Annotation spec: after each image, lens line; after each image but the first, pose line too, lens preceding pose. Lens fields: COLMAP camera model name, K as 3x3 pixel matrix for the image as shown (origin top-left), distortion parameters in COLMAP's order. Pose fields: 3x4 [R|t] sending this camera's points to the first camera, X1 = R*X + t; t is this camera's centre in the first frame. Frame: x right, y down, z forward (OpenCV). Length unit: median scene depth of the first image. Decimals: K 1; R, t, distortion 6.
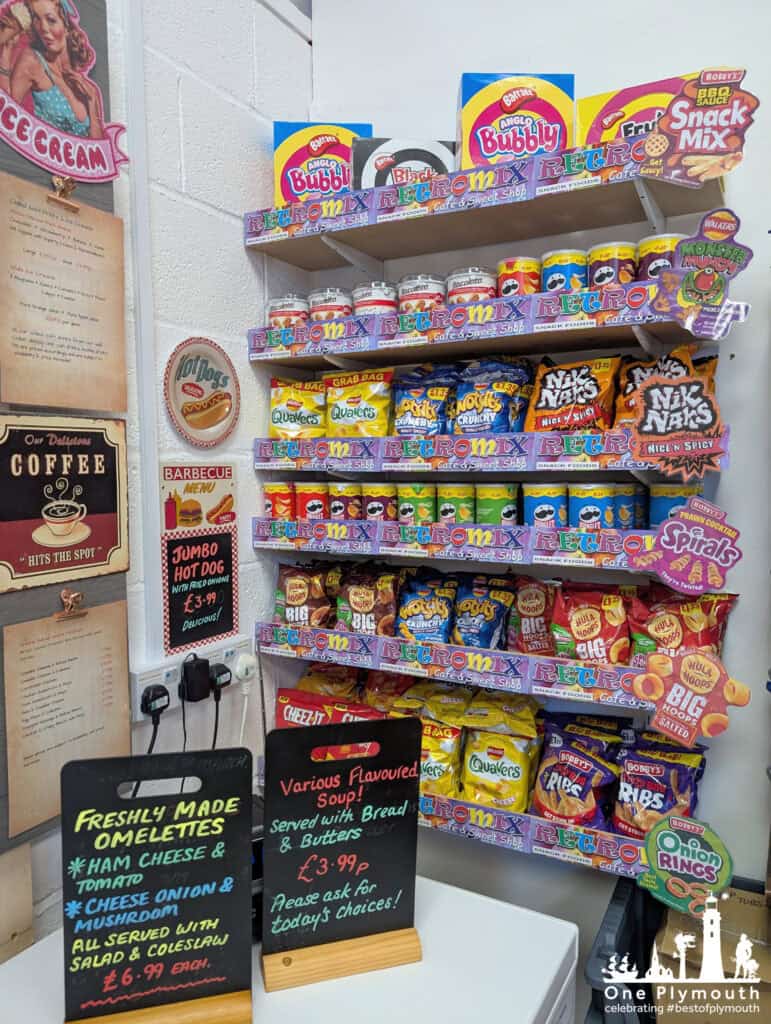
lens RADIAL K [[736.2, 0, 398.9], [0, 736.2, 517.3], [0, 0, 1]] dist [0.017889, -0.024224]
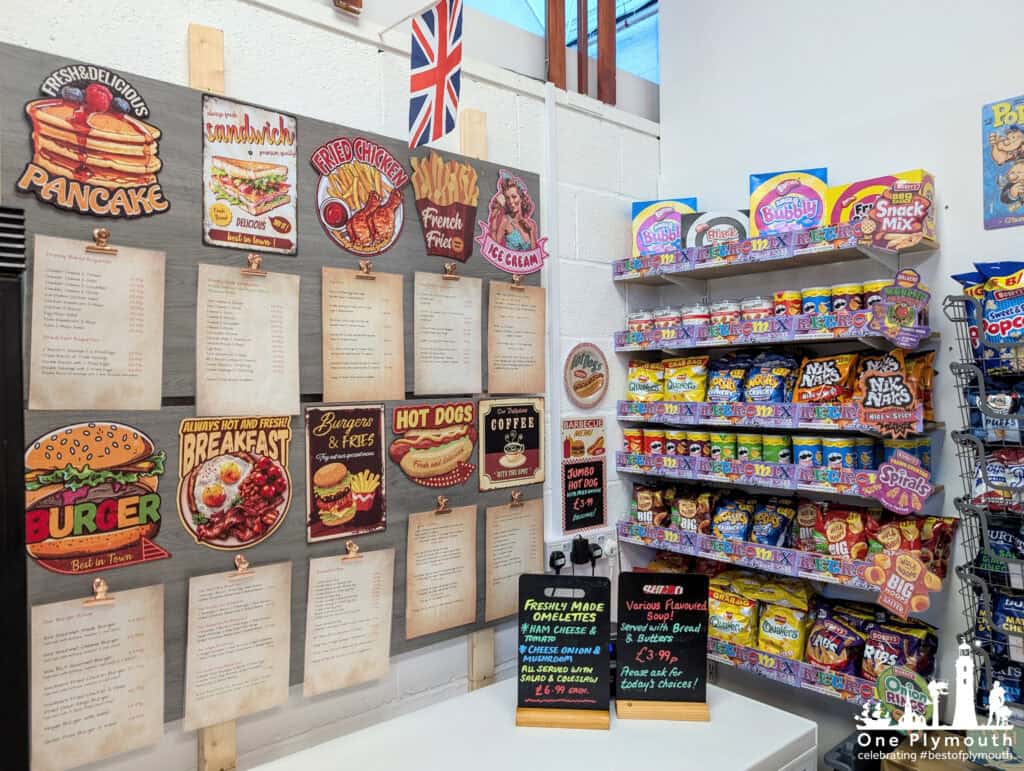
lens RADIAL K [[740.5, 0, 512.0], [0, 740.5, 385.5], [0, 0, 1]] dist [0.077818, -0.135334]
pose [[0.938507, -0.004210, -0.345234, 0.167254], [-0.019561, 0.997671, -0.065340, -0.039287], [0.344705, 0.068075, 0.936239, -0.677312]]
